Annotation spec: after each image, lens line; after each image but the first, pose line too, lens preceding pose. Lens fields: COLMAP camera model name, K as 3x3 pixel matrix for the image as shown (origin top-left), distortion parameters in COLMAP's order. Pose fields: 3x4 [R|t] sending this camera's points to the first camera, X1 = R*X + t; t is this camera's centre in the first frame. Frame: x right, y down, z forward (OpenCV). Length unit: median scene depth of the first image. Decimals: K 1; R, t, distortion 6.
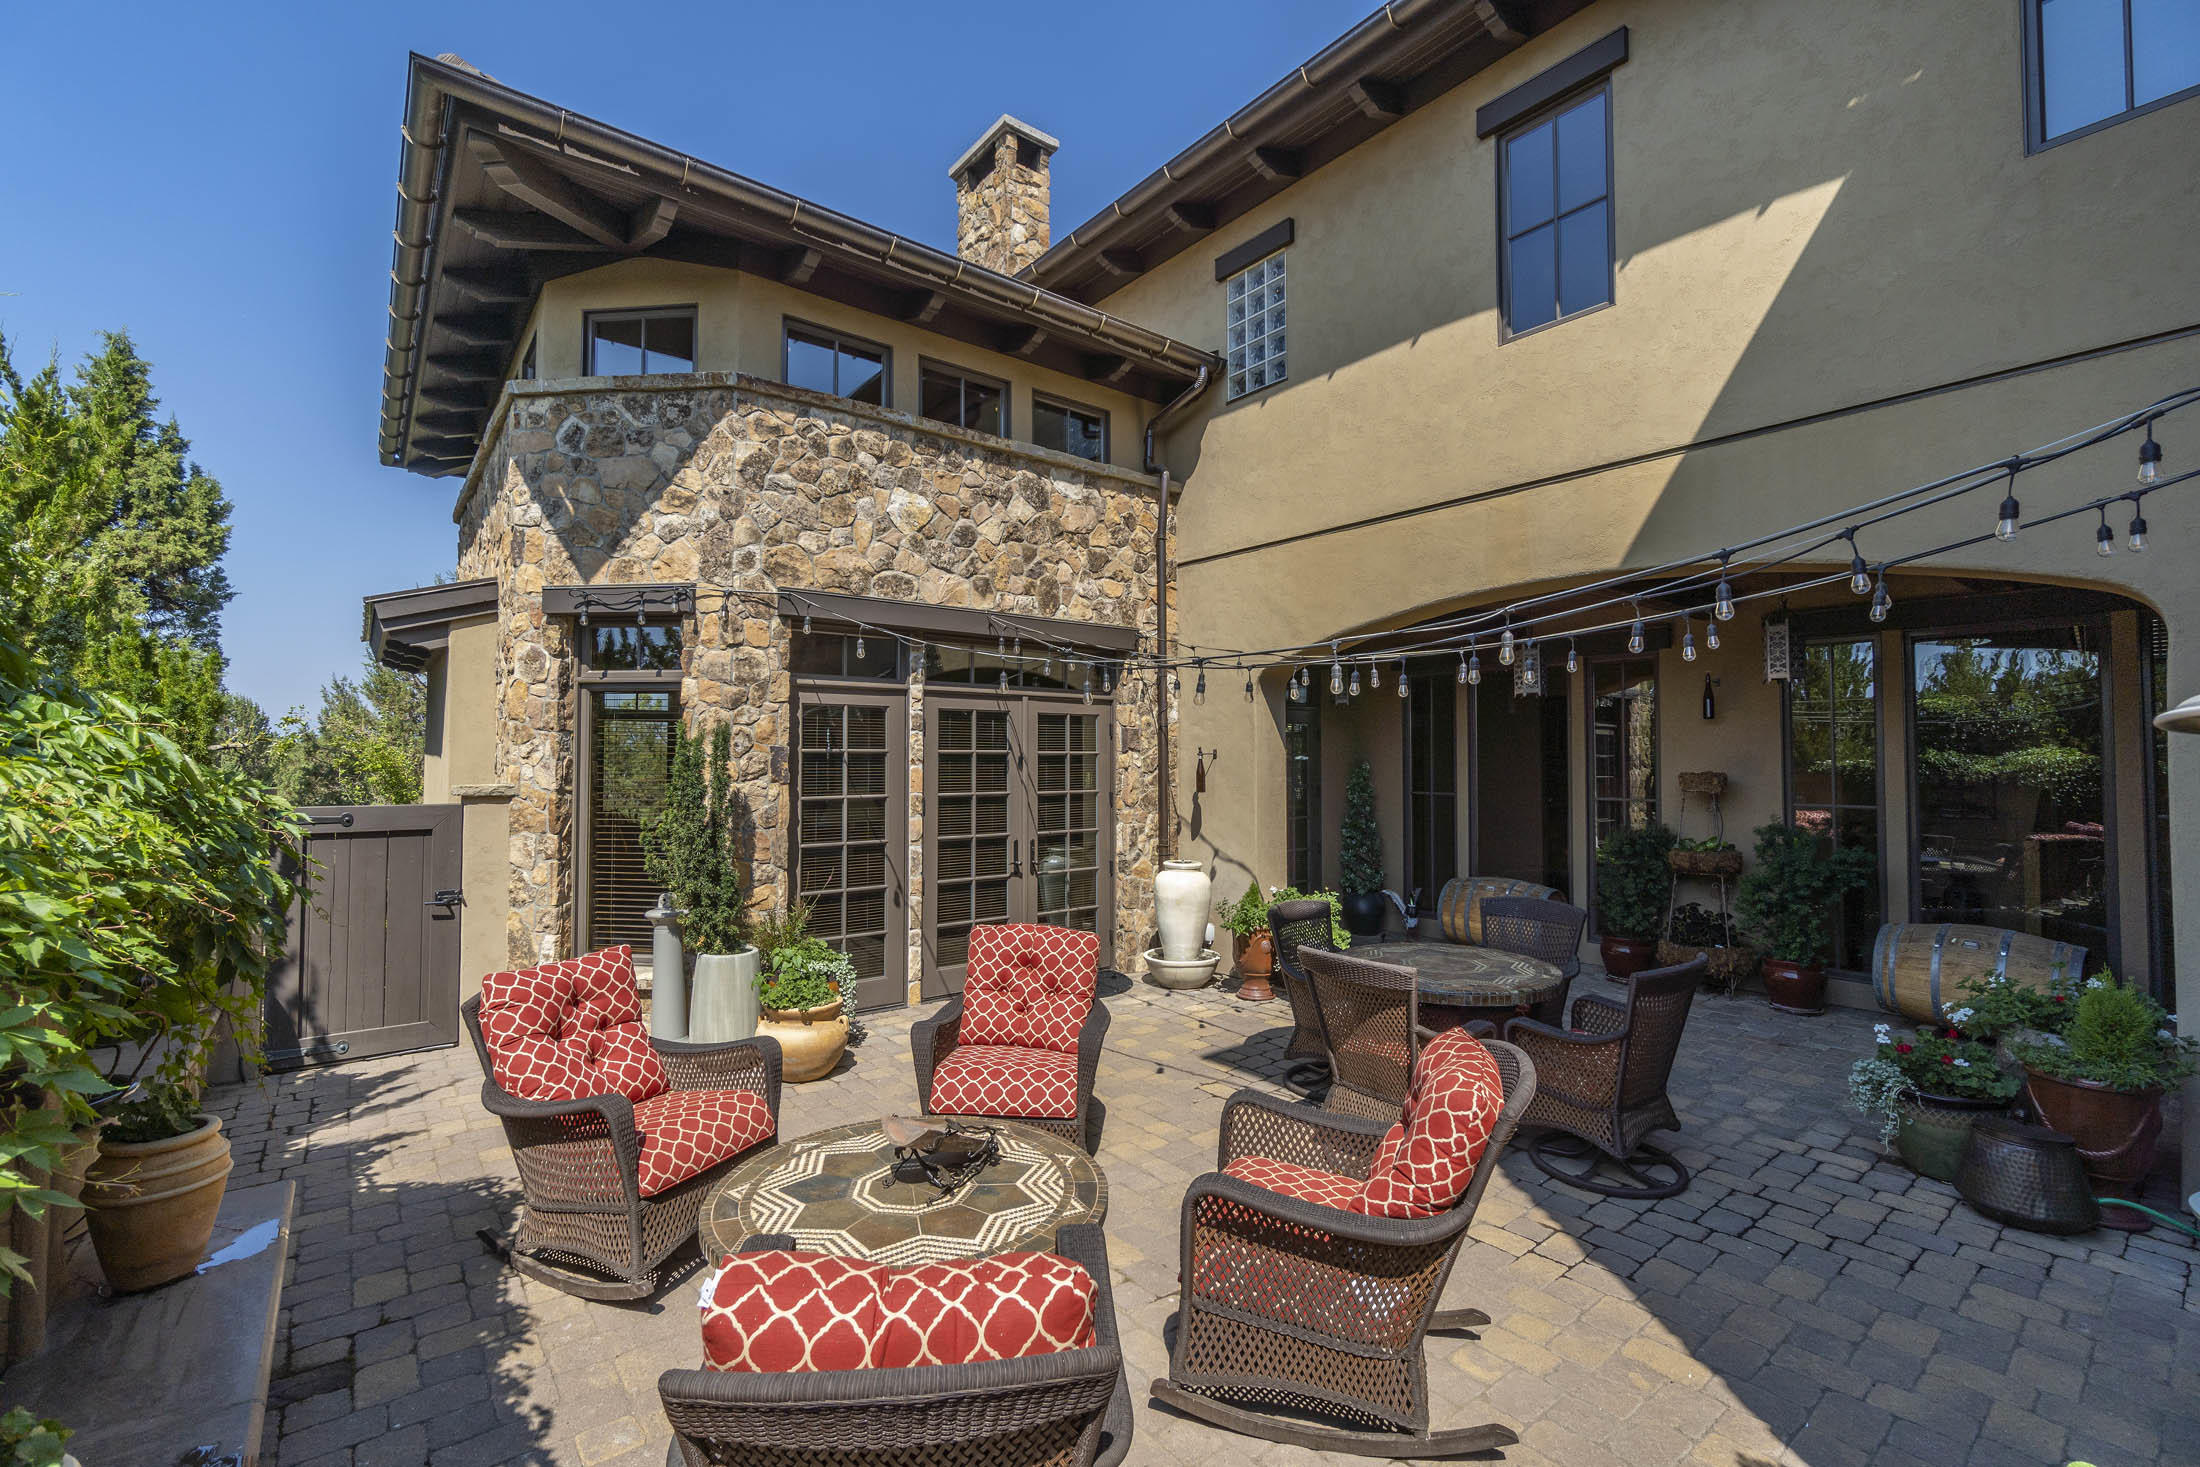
lens RADIAL K [[947.6, 0, 1093.2], [0, 947.6, 732.9], [0, 0, 1]] dist [-0.002107, 0.001047]
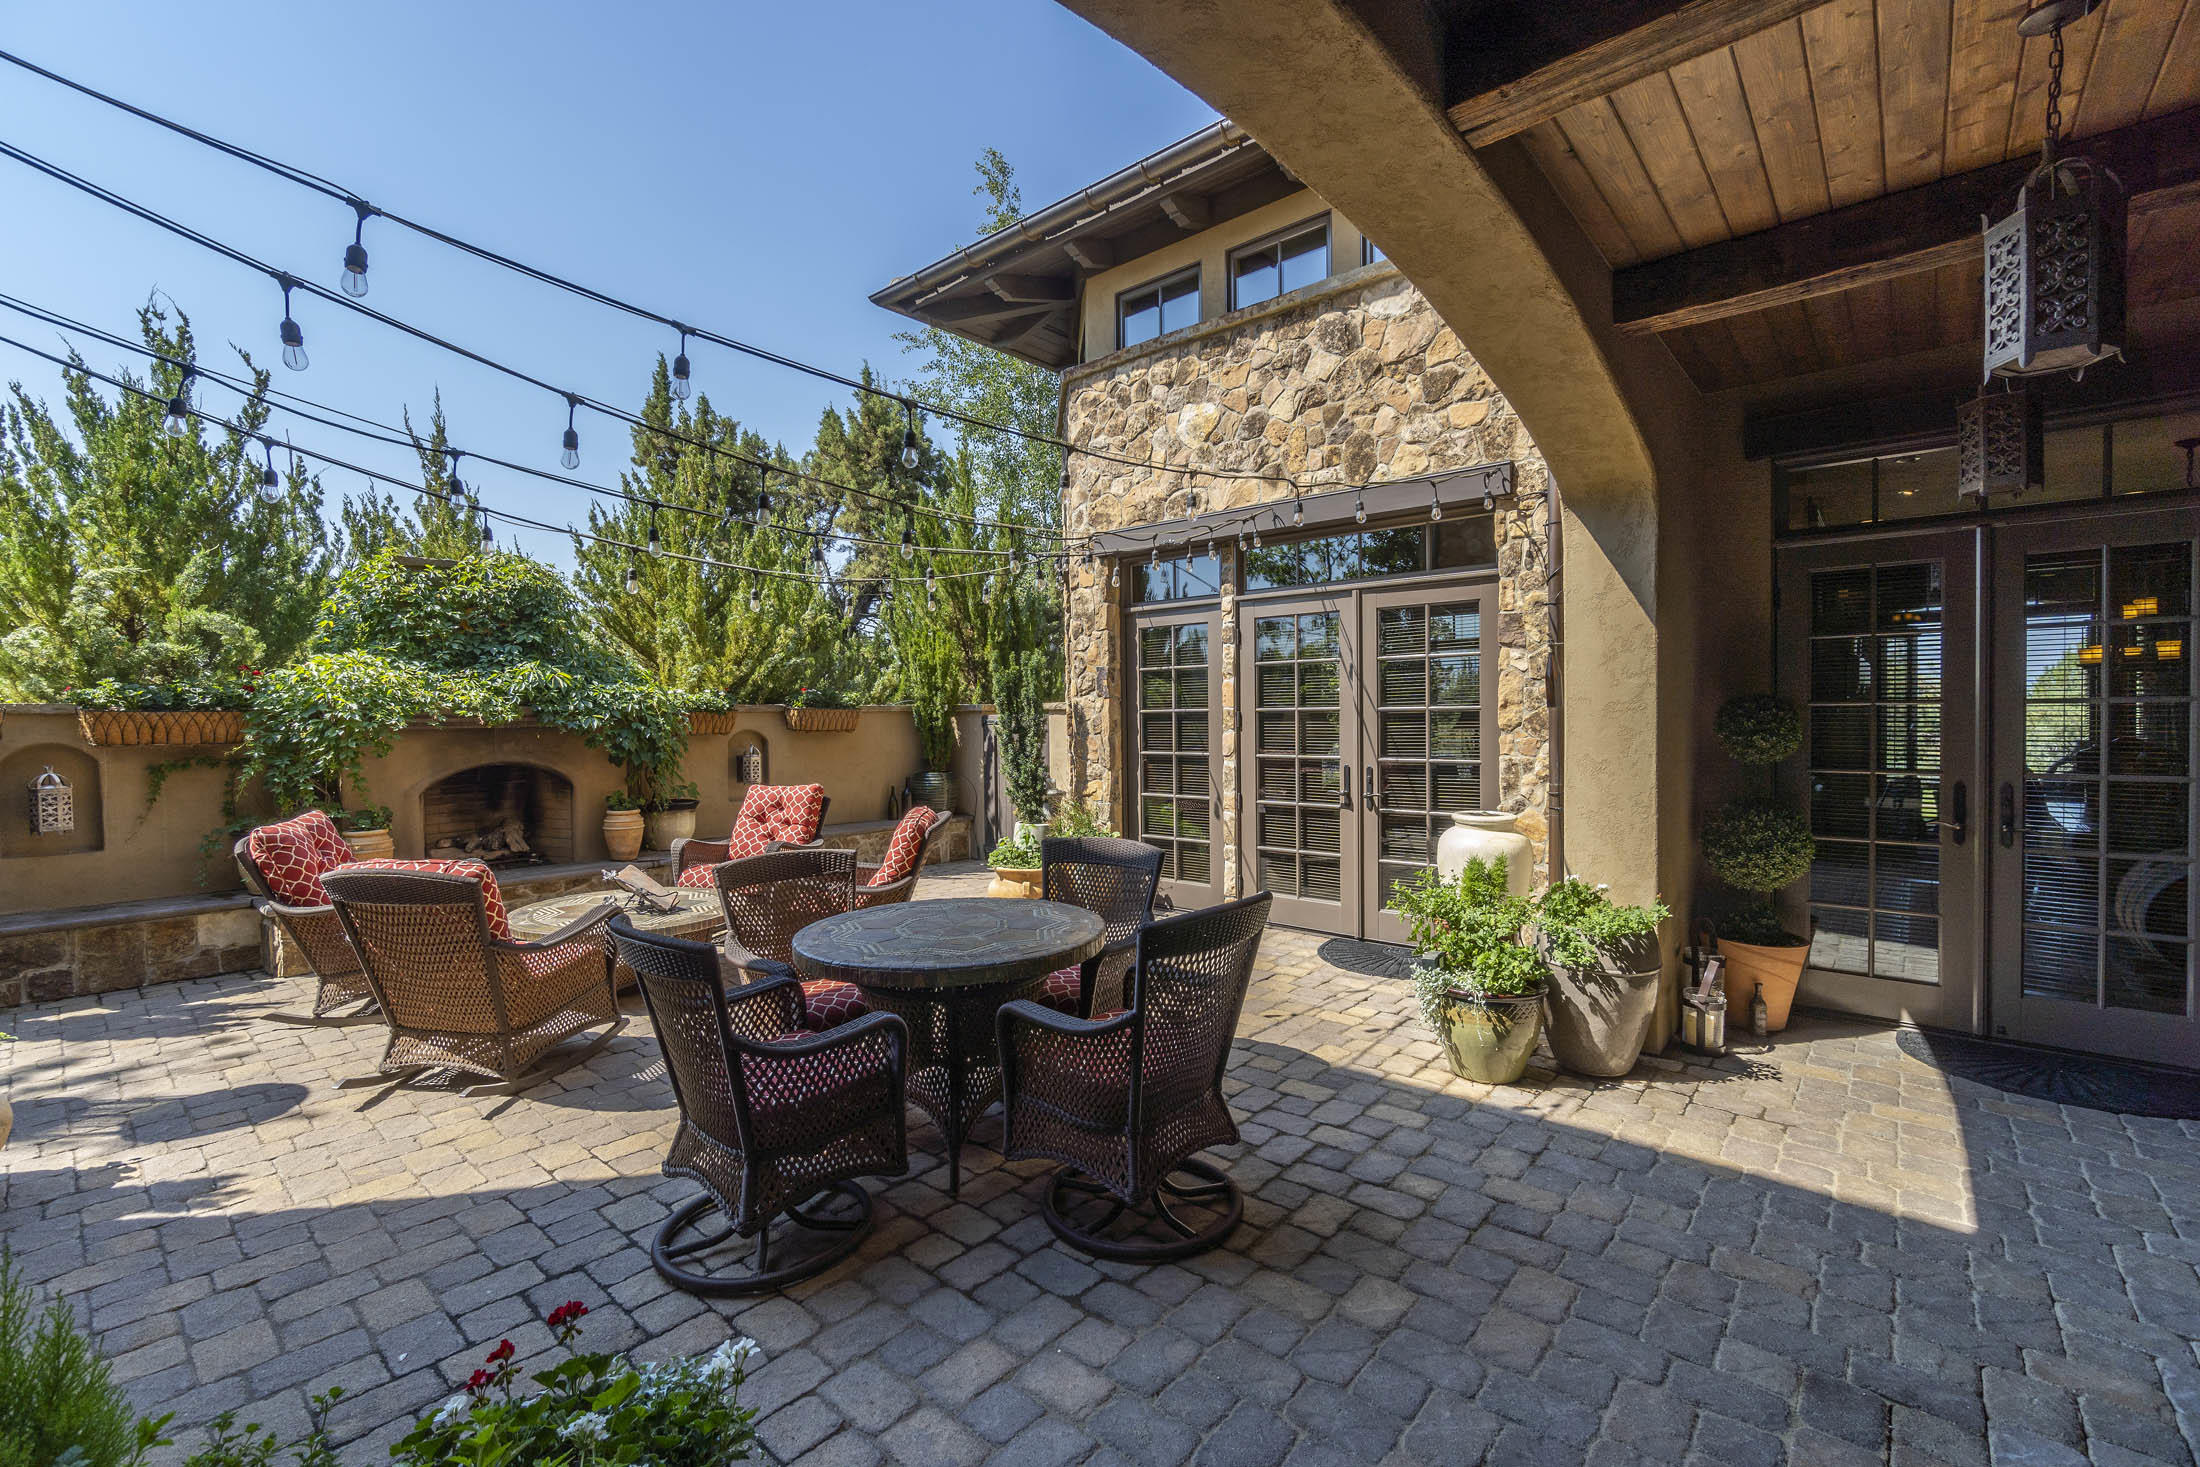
lens RADIAL K [[947.6, 0, 1090.4], [0, 947.6, 736.0], [0, 0, 1]] dist [-0.002107, 0.001047]
pose [[0.167633, 0.024838, -0.985537, 0.757891], [0.041597, 0.998614, 0.032243, 0.055395], [0.984971, -0.046401, 0.166368, 0.692105]]
